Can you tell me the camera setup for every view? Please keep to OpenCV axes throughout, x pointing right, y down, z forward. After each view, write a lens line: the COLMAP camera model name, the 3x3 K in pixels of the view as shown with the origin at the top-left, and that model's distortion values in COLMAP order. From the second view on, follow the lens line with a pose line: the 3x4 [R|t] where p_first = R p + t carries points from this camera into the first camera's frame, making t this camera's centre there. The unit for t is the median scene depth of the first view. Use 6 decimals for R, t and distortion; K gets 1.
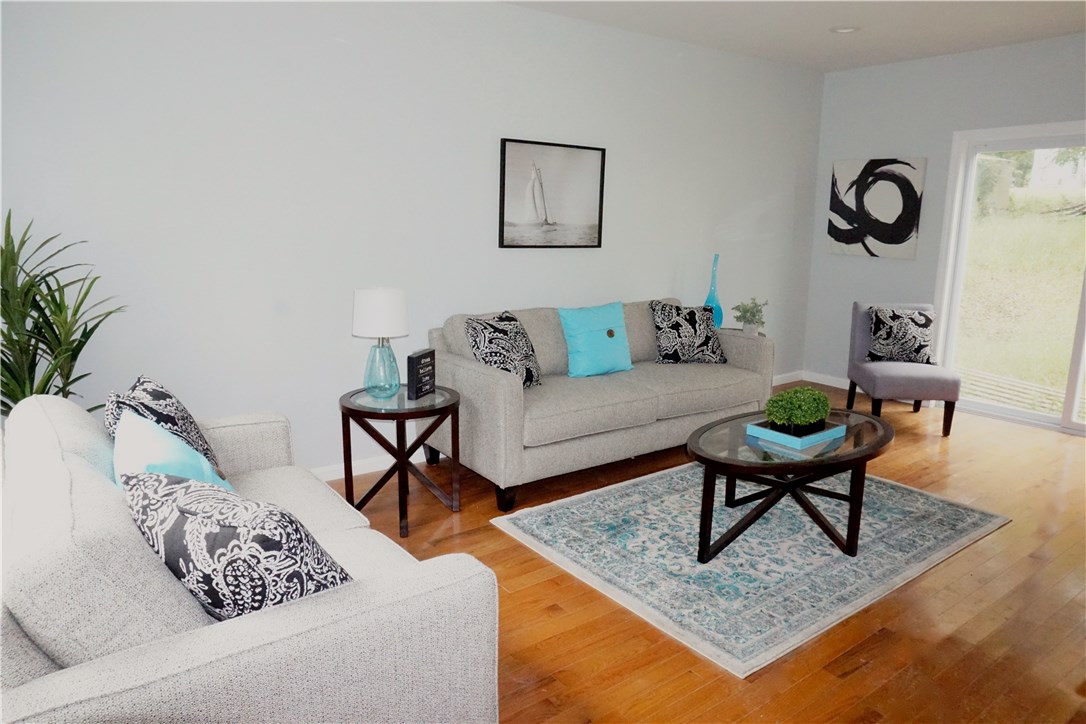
lens RADIAL K [[720.0, 0, 541.7], [0, 720.0, 365.5], [0, 0, 1]] dist [-0.062052, 0.040561]
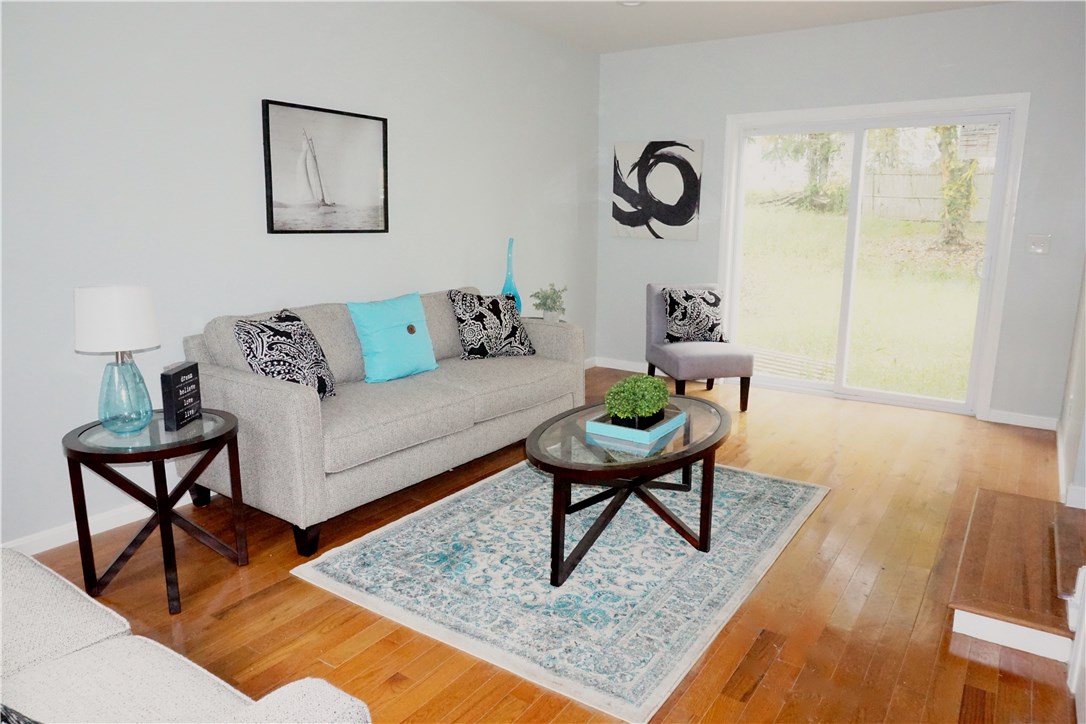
lens RADIAL K [[720.0, 0, 541.7], [0, 720.0, 365.5], [0, 0, 1]] dist [-0.062052, 0.040561]
pose [[0.944144, -0.071737, 0.321630, -0.043002], [0.069690, 0.997408, 0.017888, -0.006391], [-0.322080, 0.005526, 0.946696, 0.147594]]
